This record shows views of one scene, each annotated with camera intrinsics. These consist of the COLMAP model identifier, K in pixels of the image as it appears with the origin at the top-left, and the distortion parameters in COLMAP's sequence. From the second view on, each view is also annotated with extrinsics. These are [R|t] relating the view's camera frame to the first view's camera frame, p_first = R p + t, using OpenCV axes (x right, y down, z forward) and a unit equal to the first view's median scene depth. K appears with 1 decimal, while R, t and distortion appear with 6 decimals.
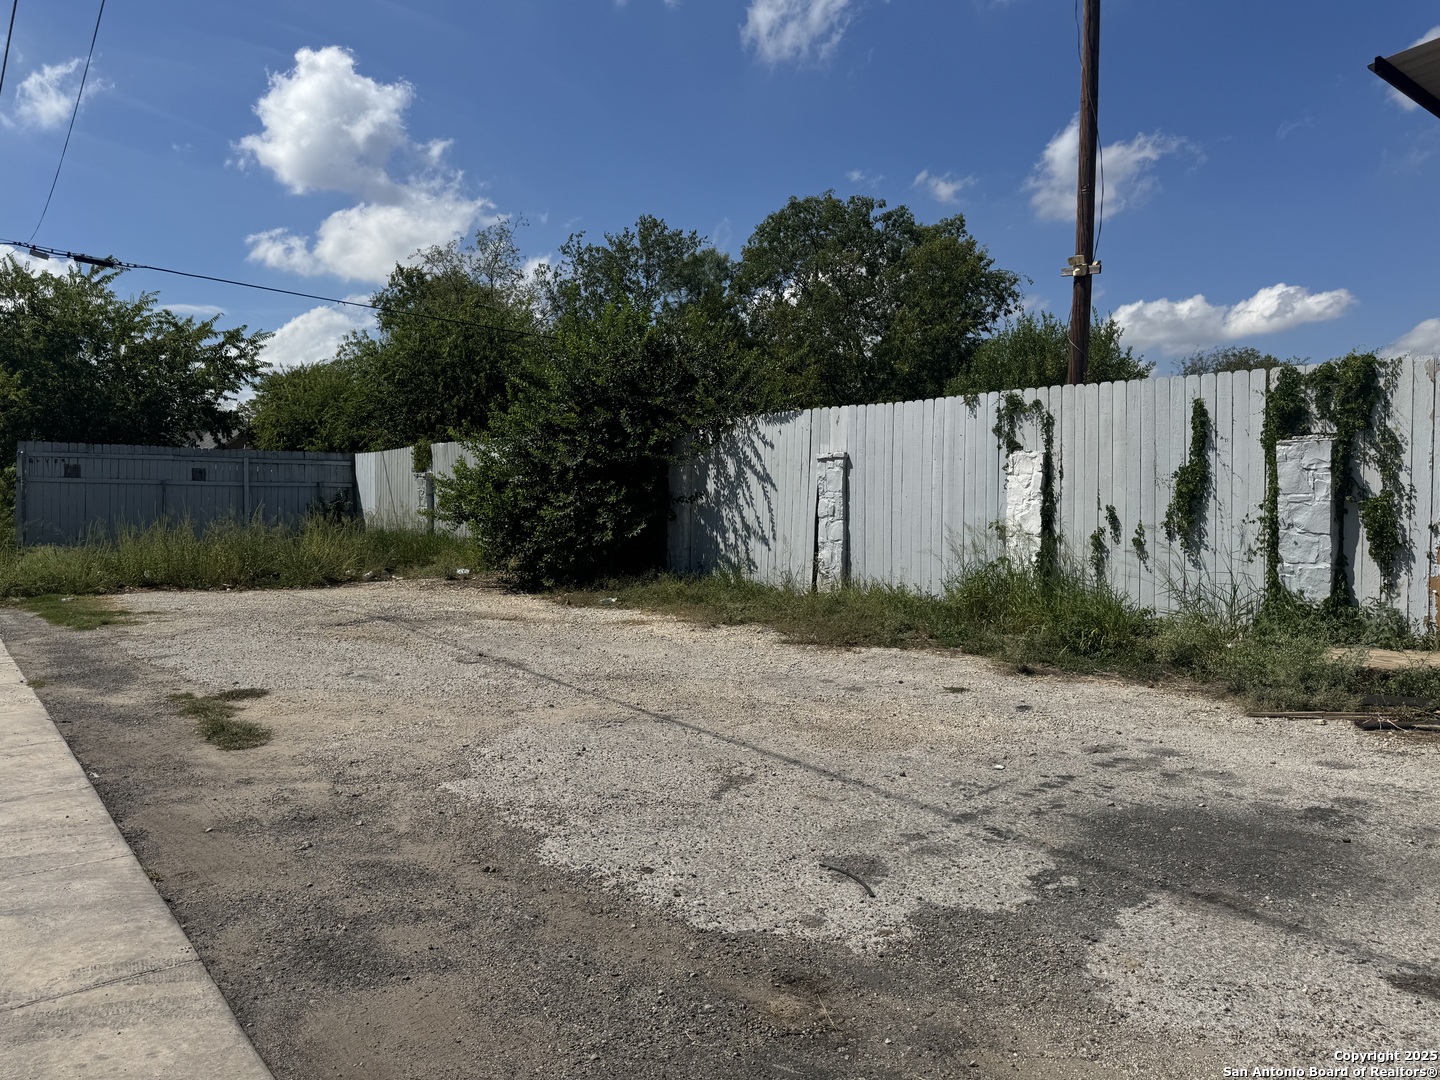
lens RADIAL K [[990.0, 0, 725.7], [0, 990.0, 530.6], [0, 0, 1]] dist [0.084258, -0.101068]
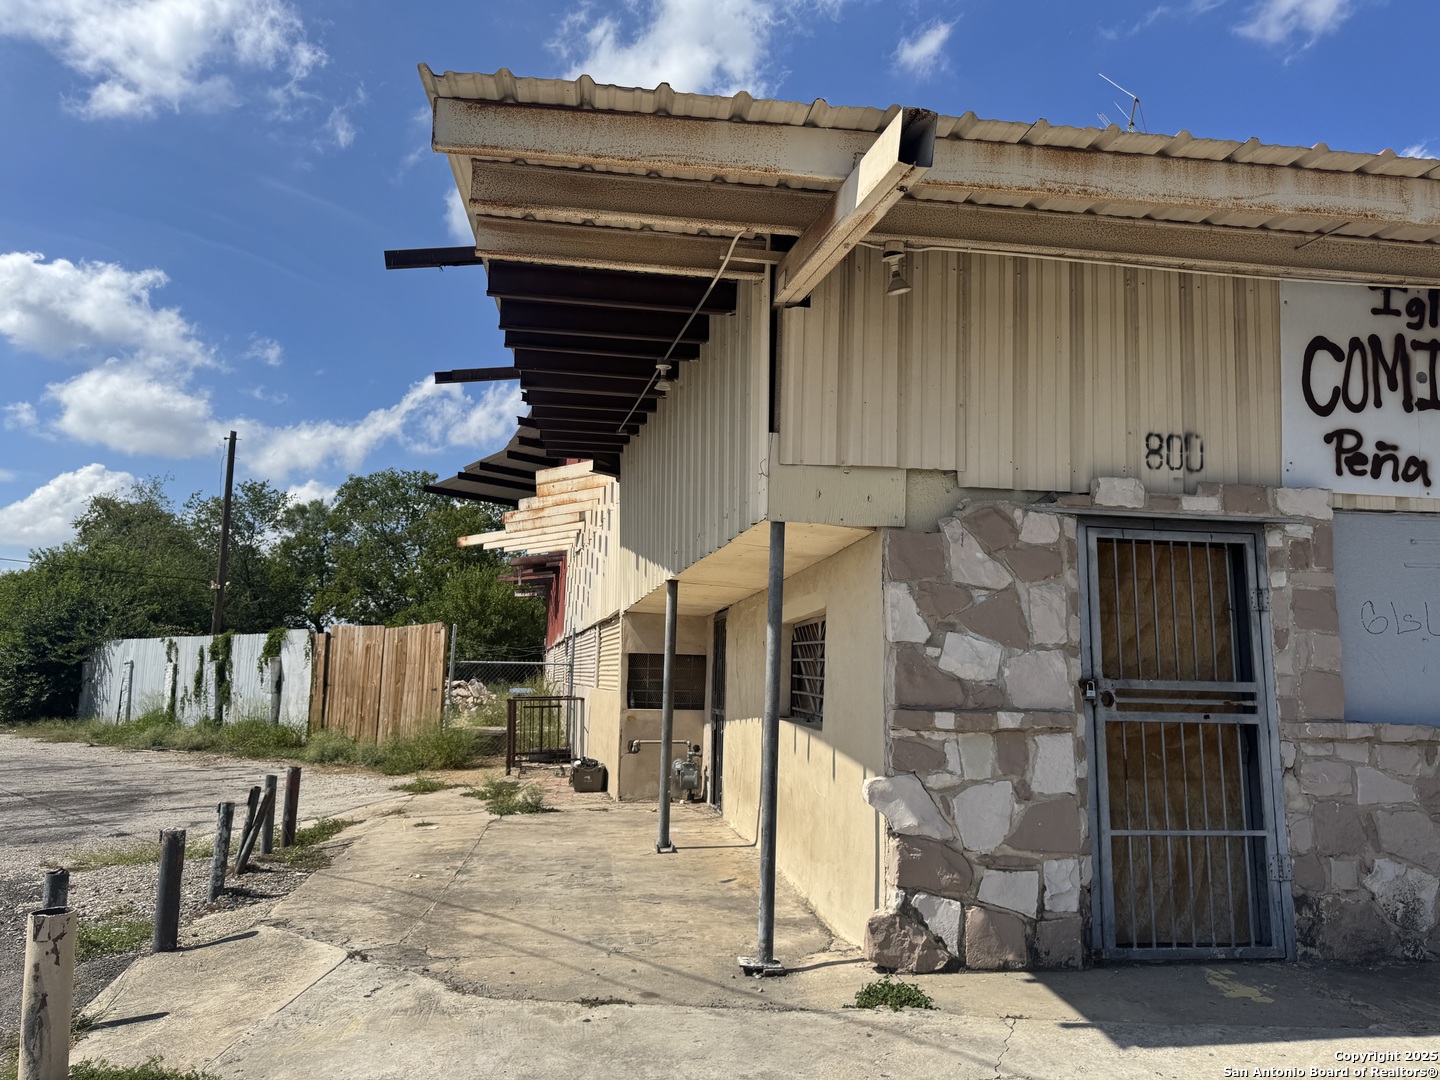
lens RADIAL K [[1007.8, 0, 720.3], [0, 1007.8, 557.3], [0, 0, 1]] dist [0.048150, -0.103093]
pose [[0.989061, 0.019099, 0.146267, 1.045589], [0.003283, 0.988487, -0.151270, 0.035807], [-0.147472, 0.150095, 0.977611, -1.355090]]
